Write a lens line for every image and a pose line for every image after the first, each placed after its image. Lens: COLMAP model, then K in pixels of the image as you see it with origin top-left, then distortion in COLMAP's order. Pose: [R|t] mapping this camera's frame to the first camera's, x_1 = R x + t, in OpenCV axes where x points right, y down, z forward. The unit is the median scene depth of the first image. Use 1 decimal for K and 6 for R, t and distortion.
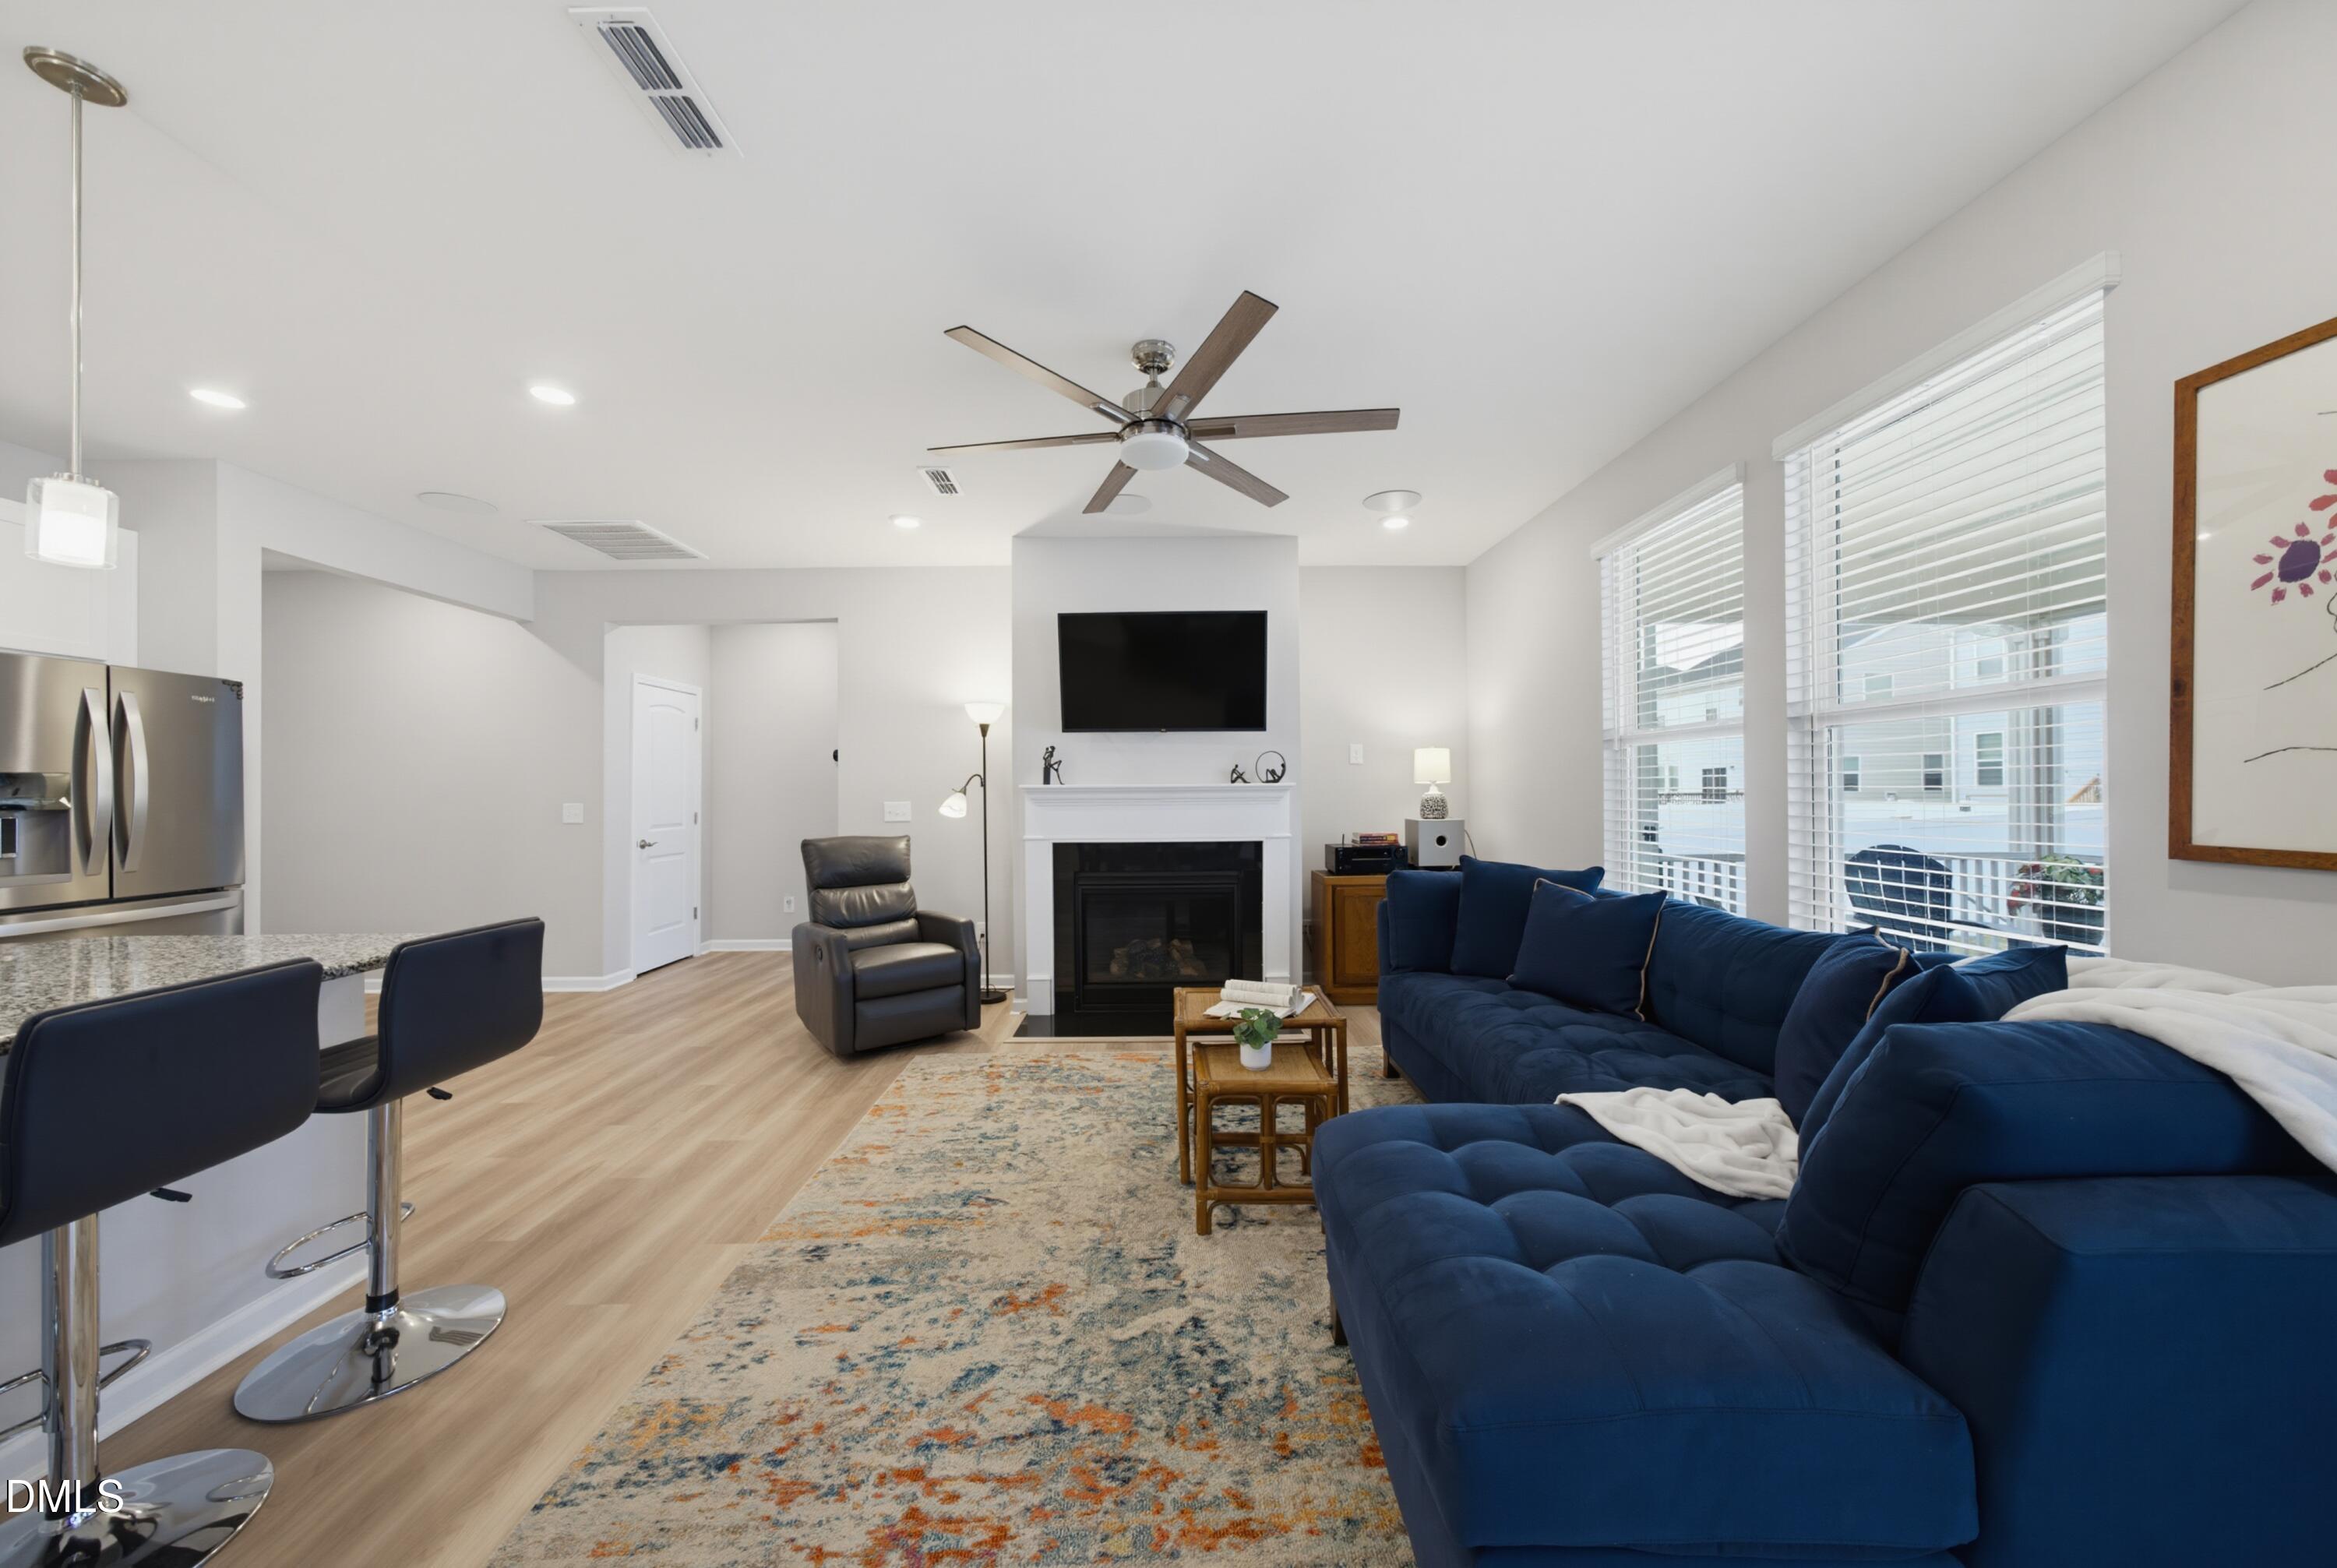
lens RADIAL K [[812.3, 0, 1165.4], [0, 812.3, 785.8], [0, 0, 1]] dist [-0.003557, 0.000514]
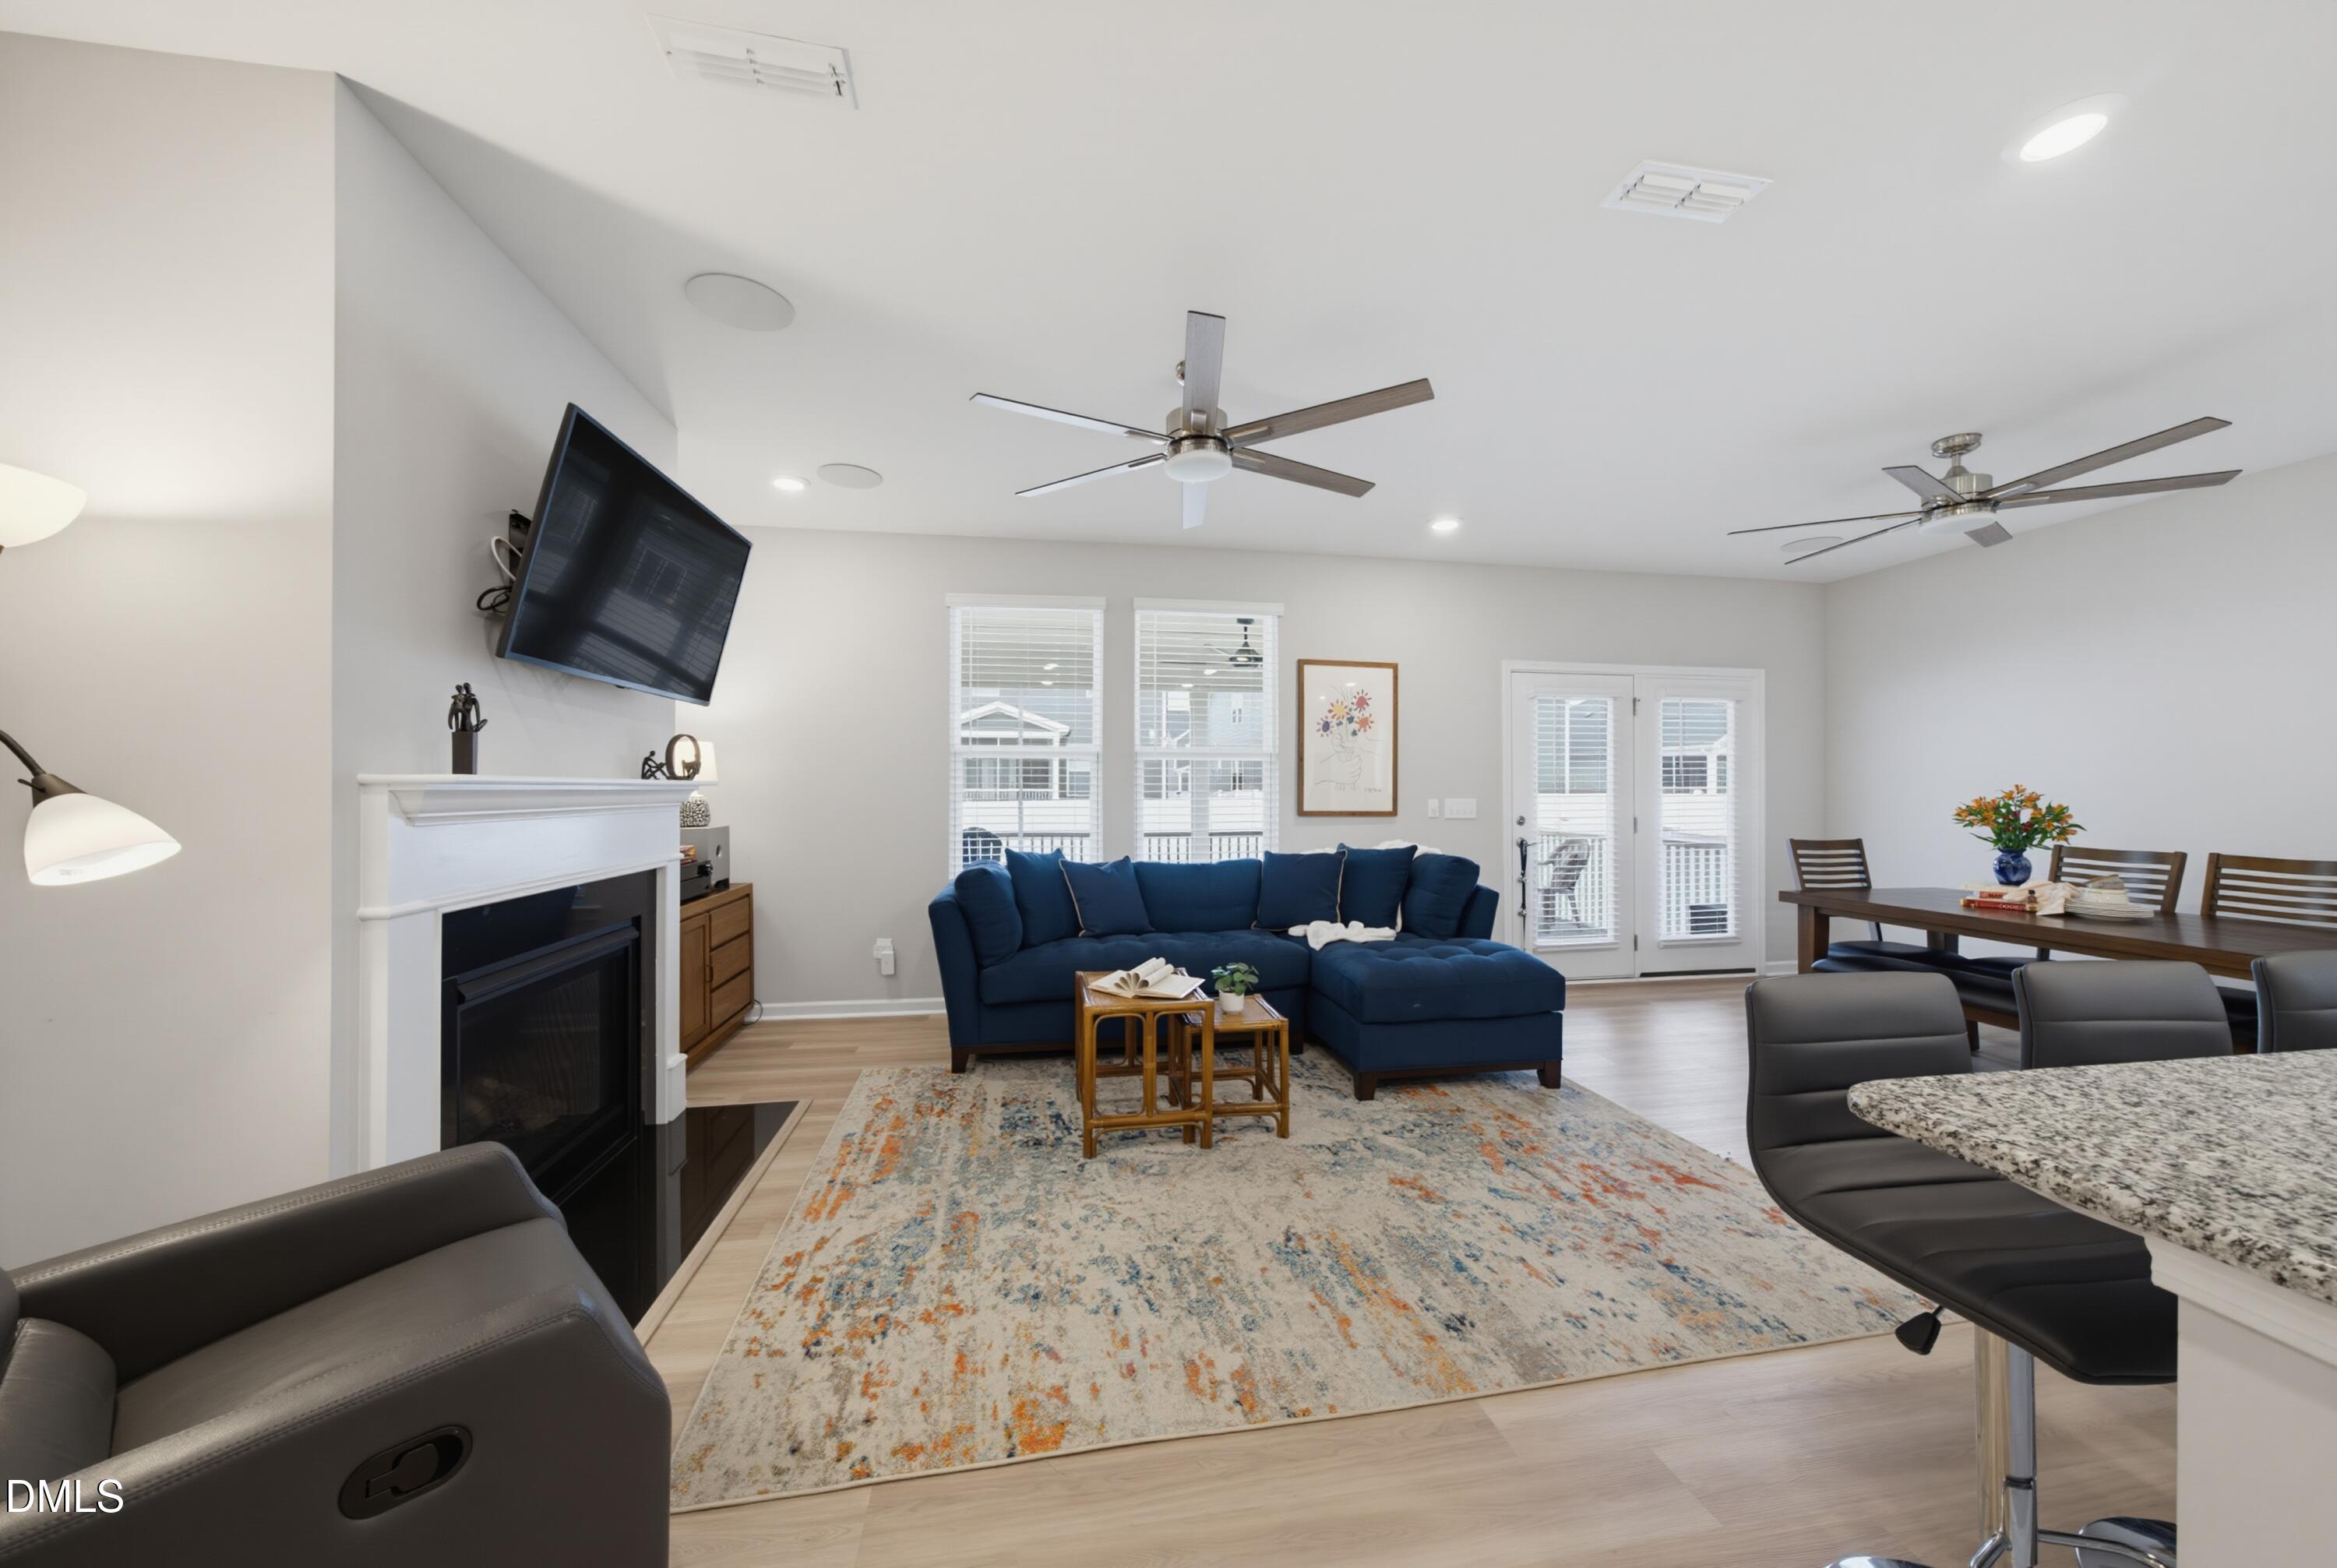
lens RADIAL K [[812.3, 0, 1159.3], [0, 812.3, 790.3], [0, 0, 1]] dist [-0.003557, 0.000514]
pose [[-0.167164, 0.004769, 0.985918, -1.271279], [-0.009305, 0.999936, -0.006414, 0.014019], [-0.985885, -0.010246, -0.167109, 1.508830]]
